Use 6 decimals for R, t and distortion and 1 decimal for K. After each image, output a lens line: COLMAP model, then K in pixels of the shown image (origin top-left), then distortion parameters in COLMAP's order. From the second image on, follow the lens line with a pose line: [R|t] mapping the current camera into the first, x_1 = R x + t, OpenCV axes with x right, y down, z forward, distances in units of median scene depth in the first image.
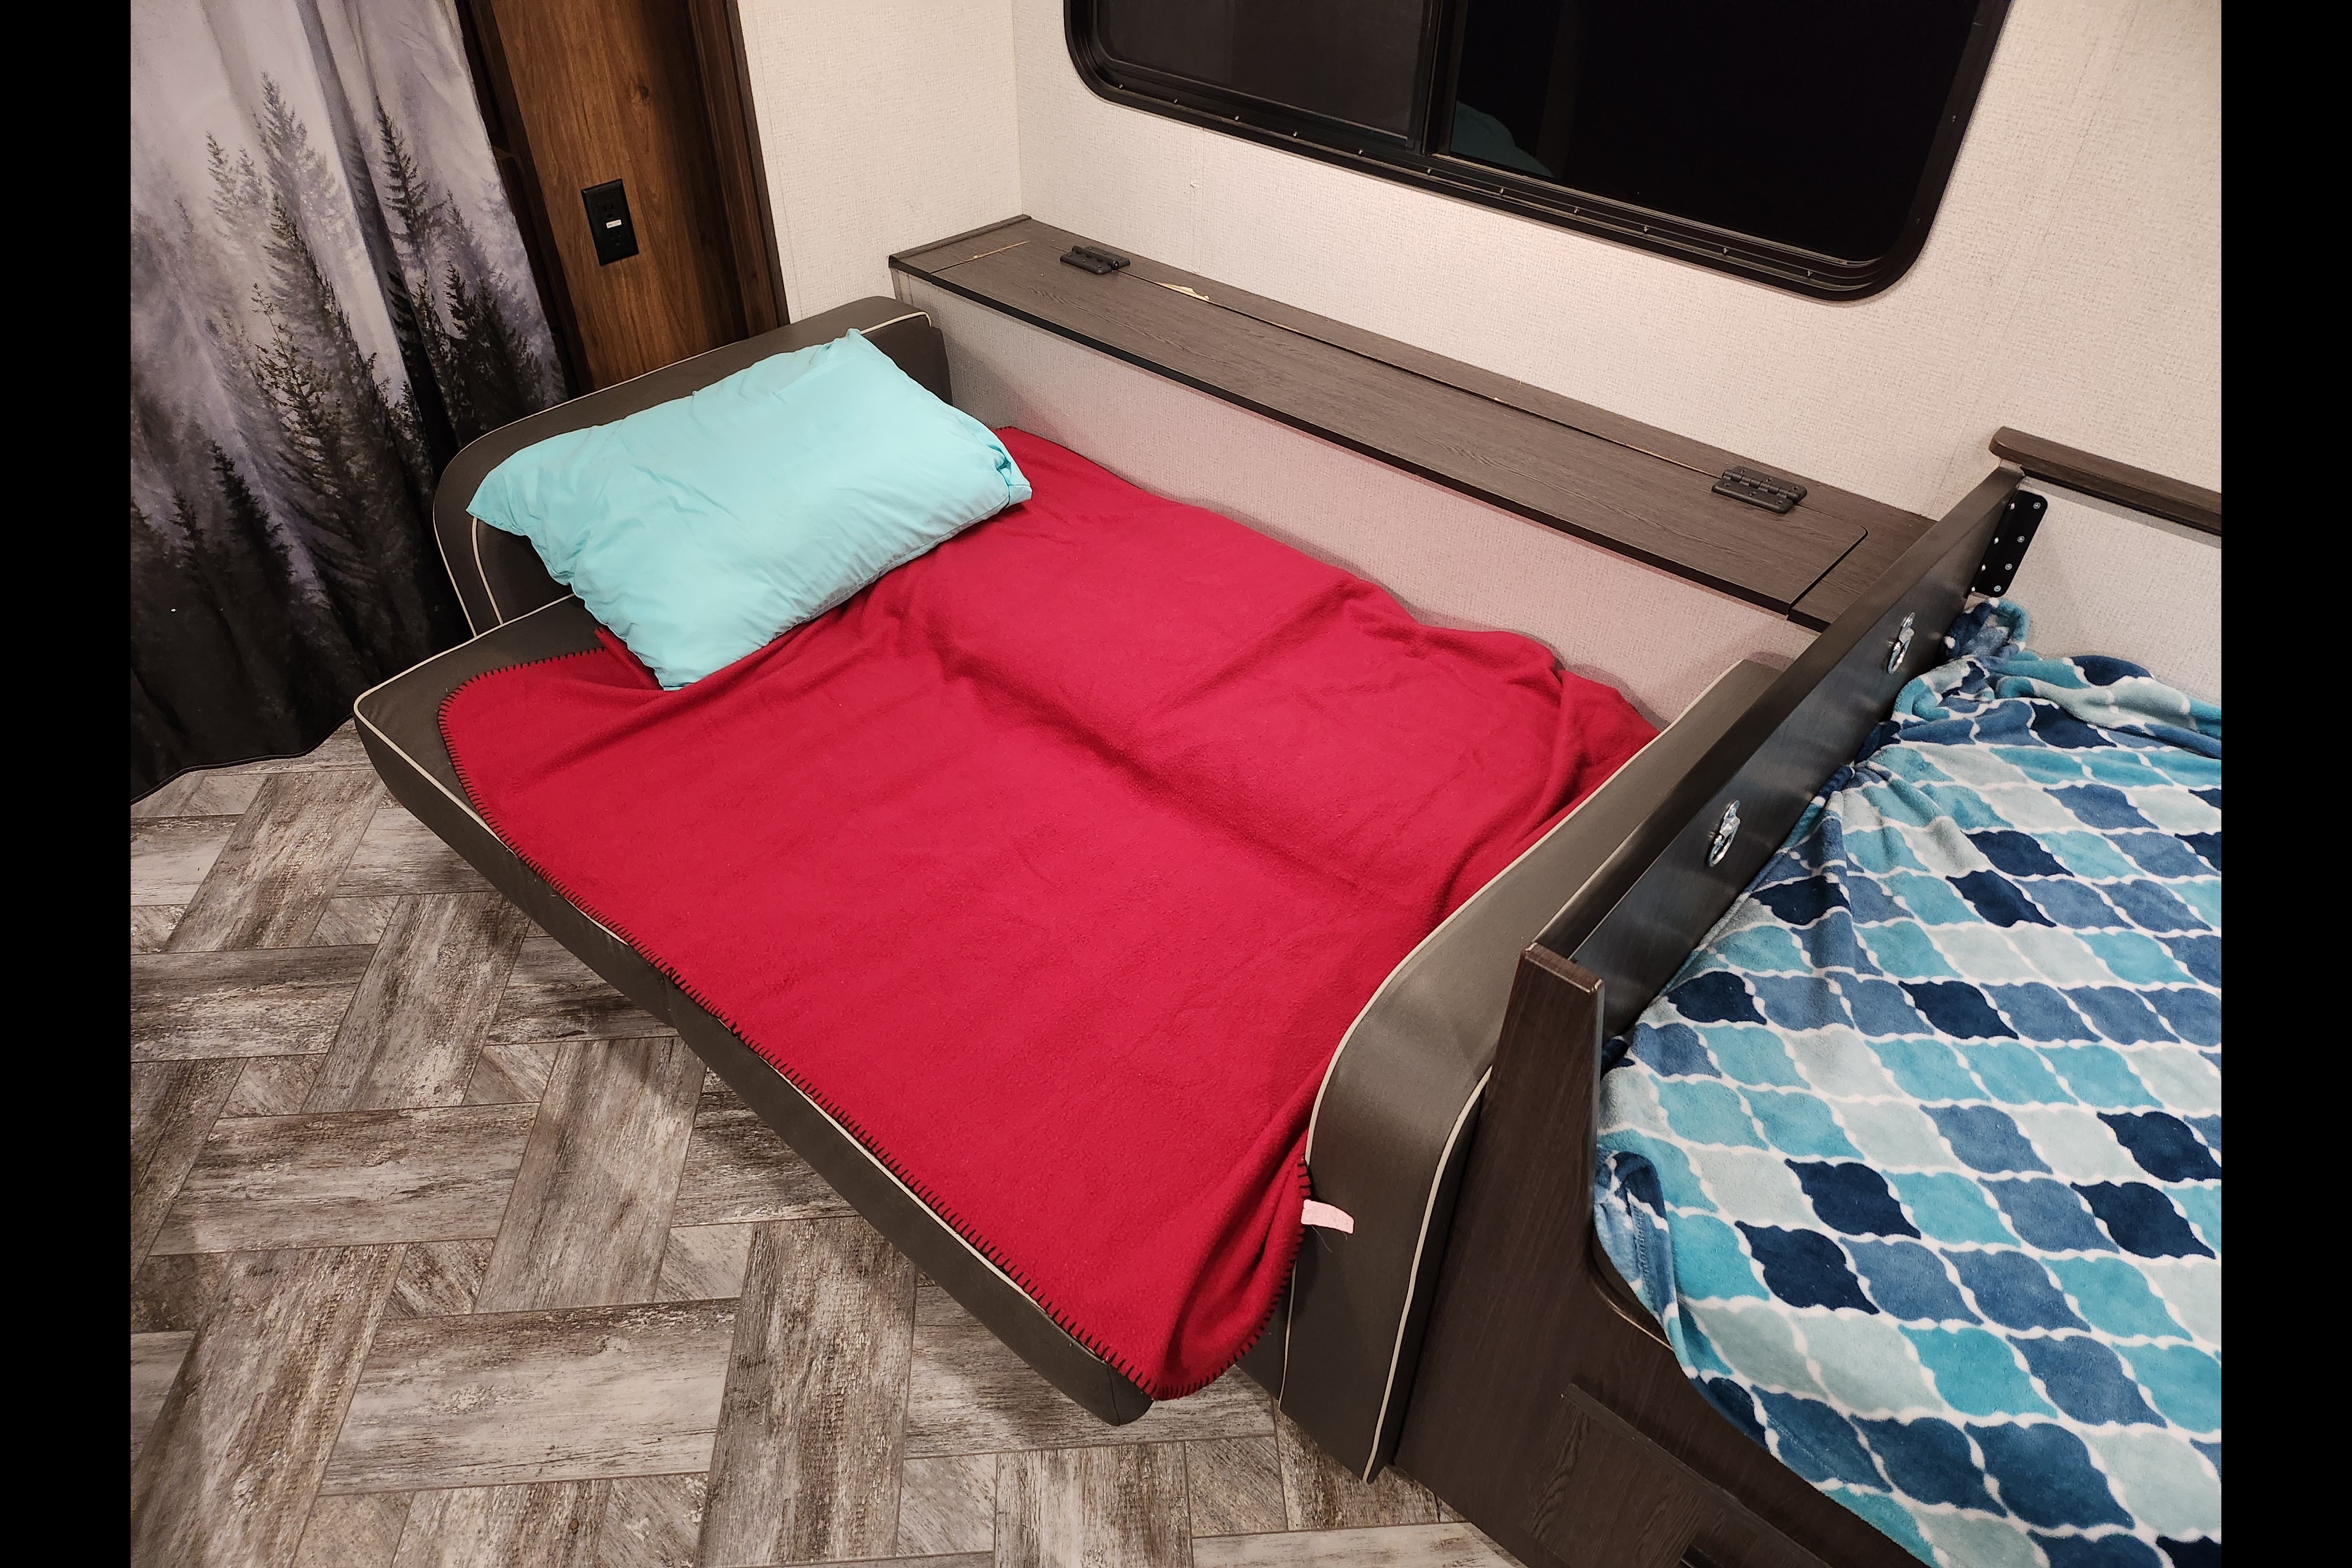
lens RADIAL K [[1454.1, 0, 1172.3], [0, 1454.1, 811.2], [0, 0, 1]] dist [0.068058, -0.071565]
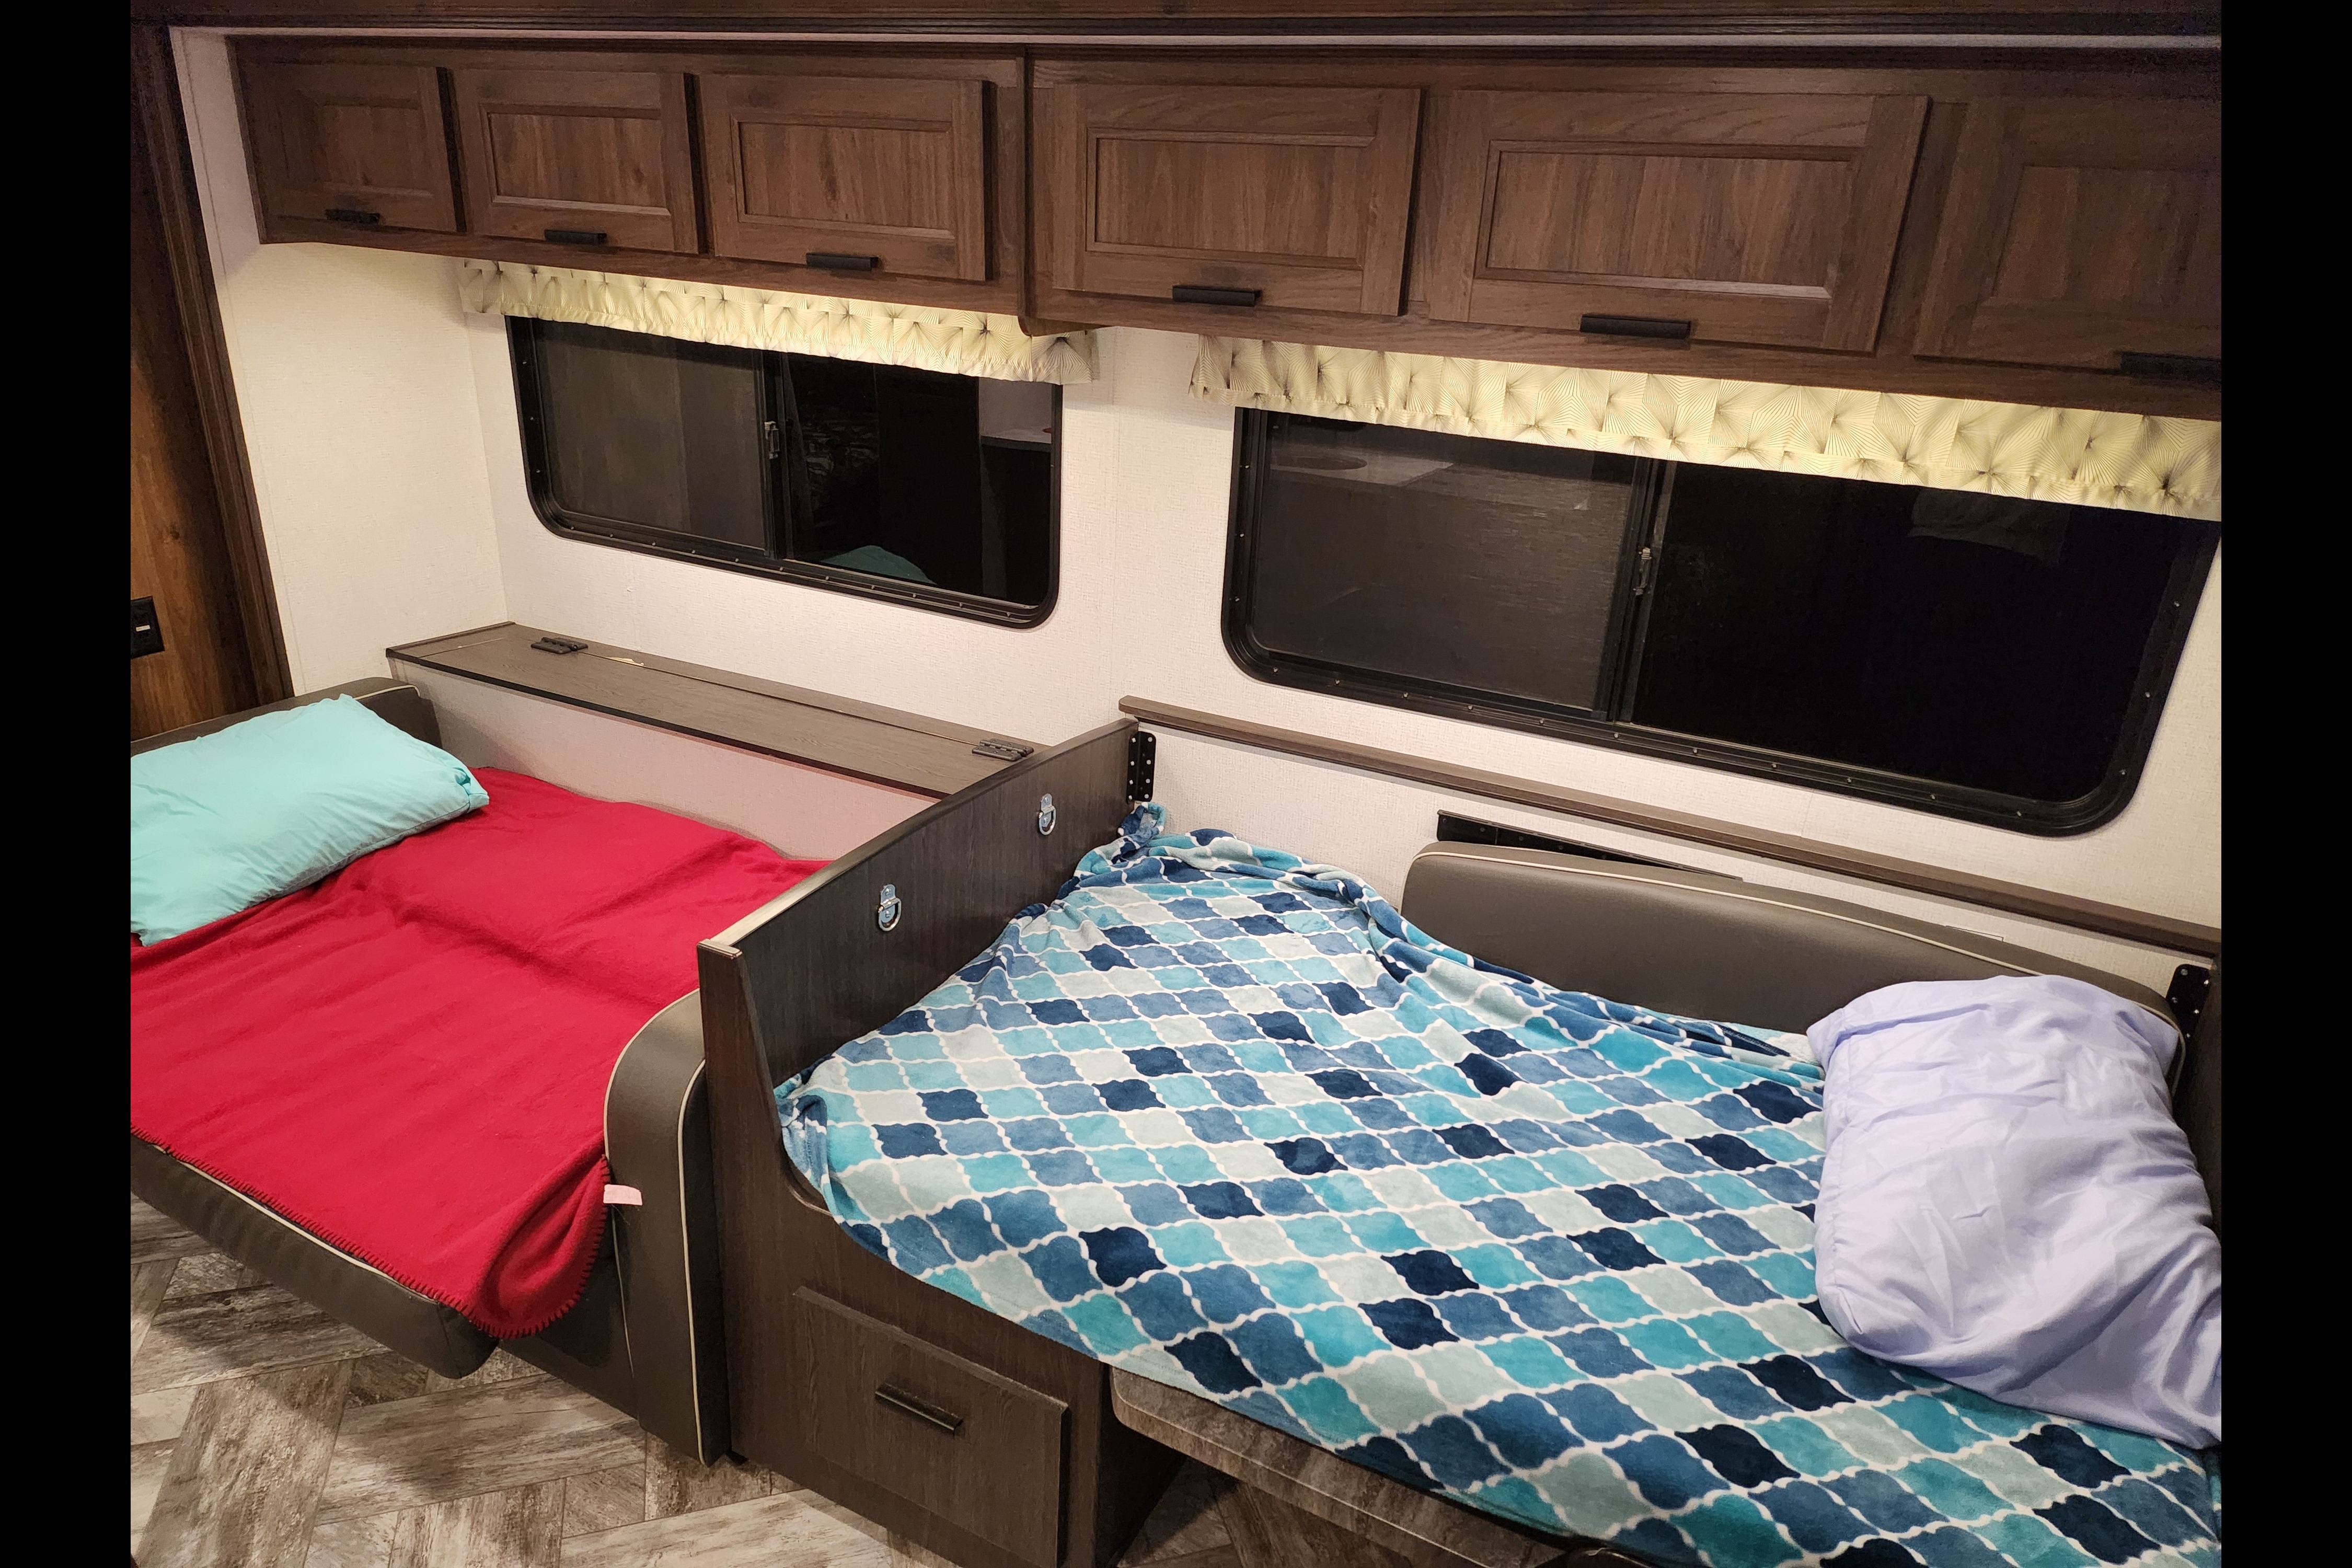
lens RADIAL K [[1454.1, 0, 1163.6], [0, 1454.1, 794.5], [0, 0, 1]] dist [0.068058, -0.071565]
pose [[0.972747, -0.063476, 0.223013, 0.233834], [0.130030, 0.945667, -0.298005, 0.292510], [-0.191979, 0.318882, 0.928148, -0.395174]]
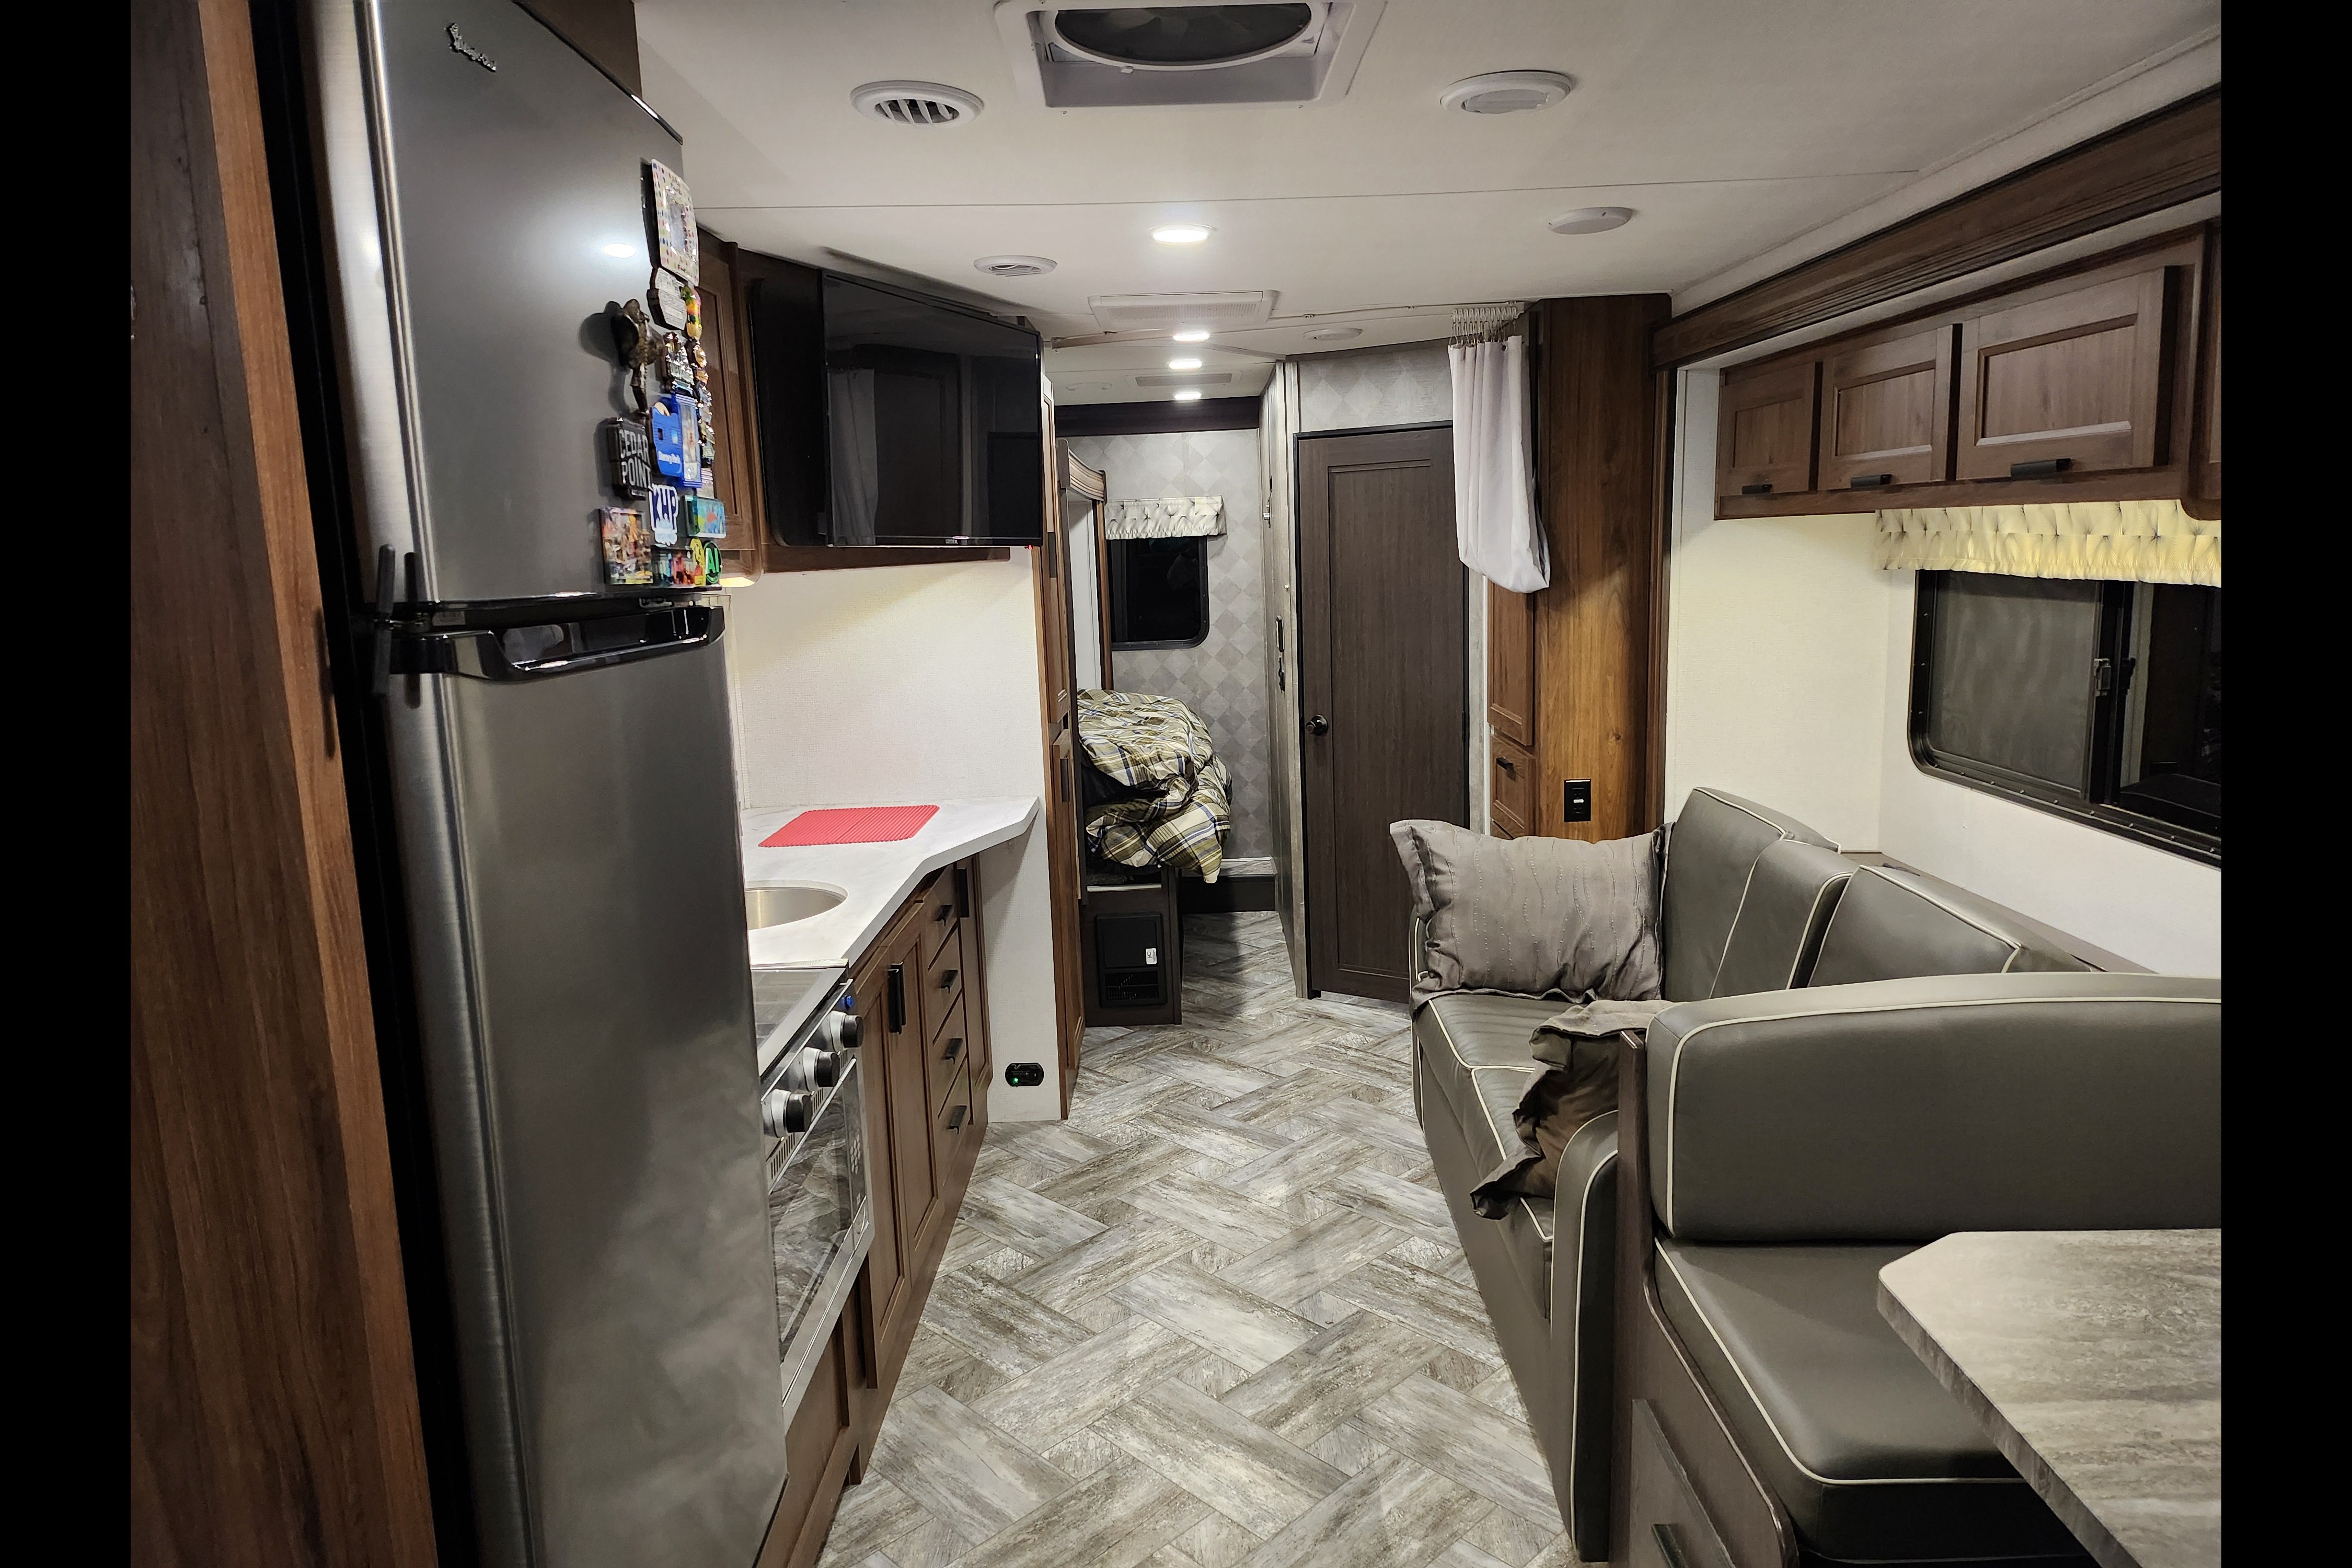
lens RADIAL K [[1454.1, 0, 1185.3], [0, 1454.1, 770.5], [0, 0, 1]] dist [0.068058, -0.071565]
pose [[0.650064, 0.083480, -0.755280, 0.740961], [-0.468868, 0.826242, -0.312228, 0.391085], [0.597979, 0.557095, 0.576252, -0.339247]]
